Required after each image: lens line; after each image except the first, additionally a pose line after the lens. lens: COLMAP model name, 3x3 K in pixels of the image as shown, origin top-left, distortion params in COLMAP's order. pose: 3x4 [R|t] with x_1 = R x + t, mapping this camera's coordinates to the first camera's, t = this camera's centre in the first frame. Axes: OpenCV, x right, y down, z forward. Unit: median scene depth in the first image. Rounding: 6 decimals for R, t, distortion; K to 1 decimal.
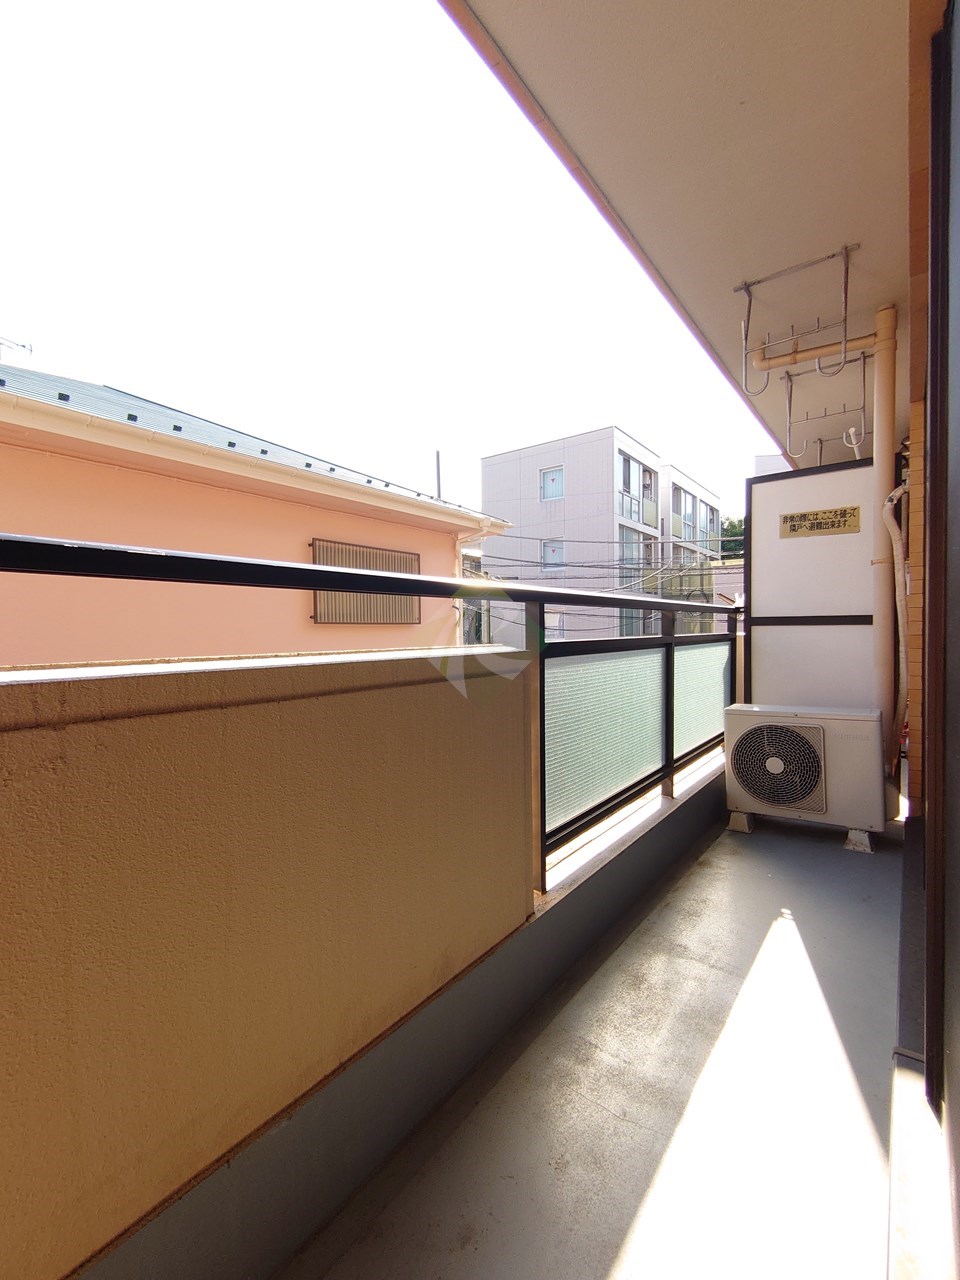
lens RADIAL K [[550.2, 0, 485.3], [0, 550.2, 638.4], [0, 0, 1]] dist [-0.000402, -0.000224]
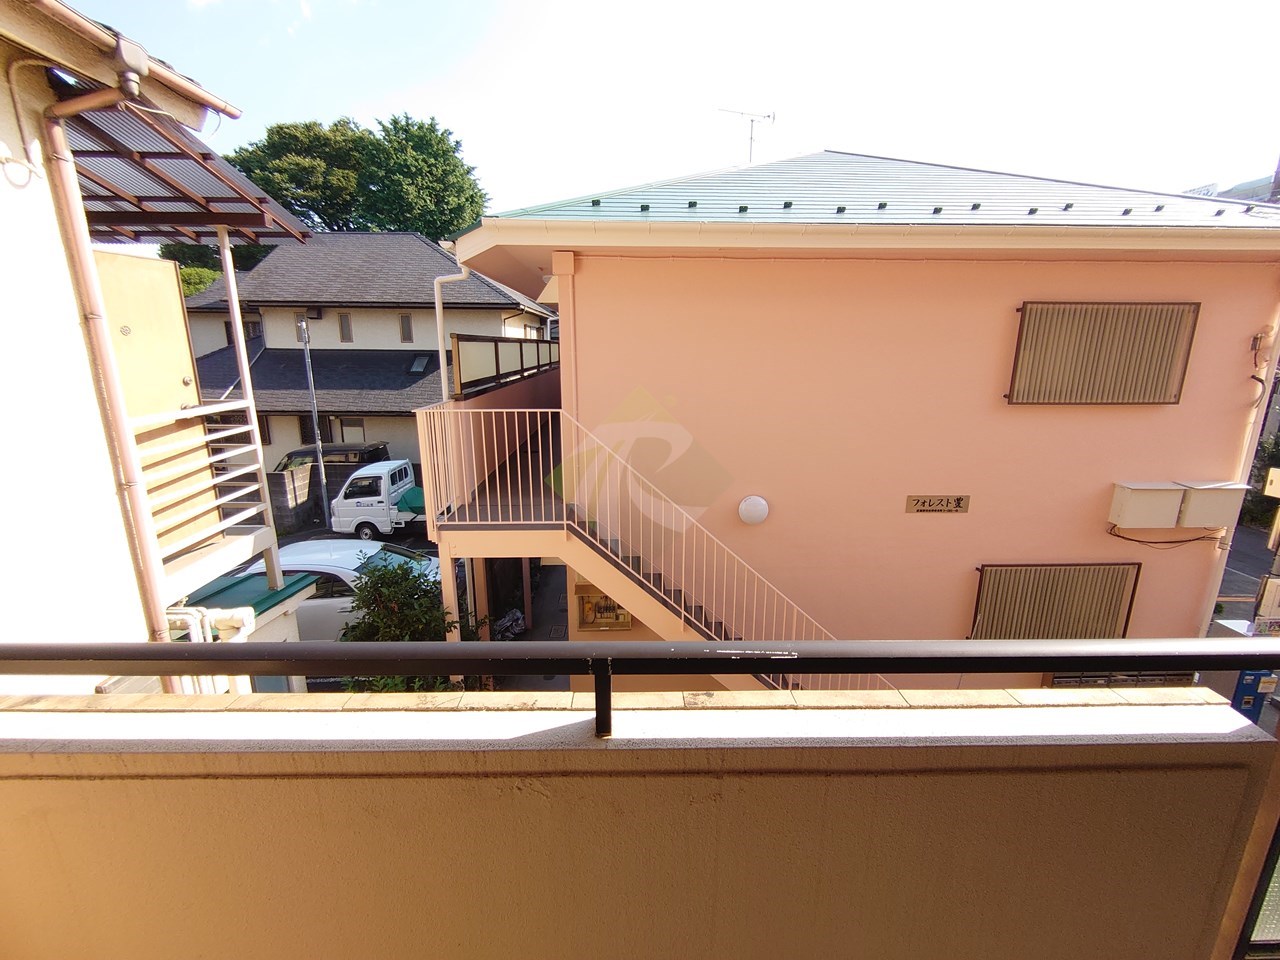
lens RADIAL K [[550.2, 0, 642.7], [0, 550.2, 479.2], [0, 0, 1]] dist [-0.000402, -0.000224]
pose [[0.625656, 0.192701, -0.755923, 0.049762], [-0.021796, 0.972950, 0.229986, -0.571569], [0.779794, -0.127416, 0.612932, 0.002275]]
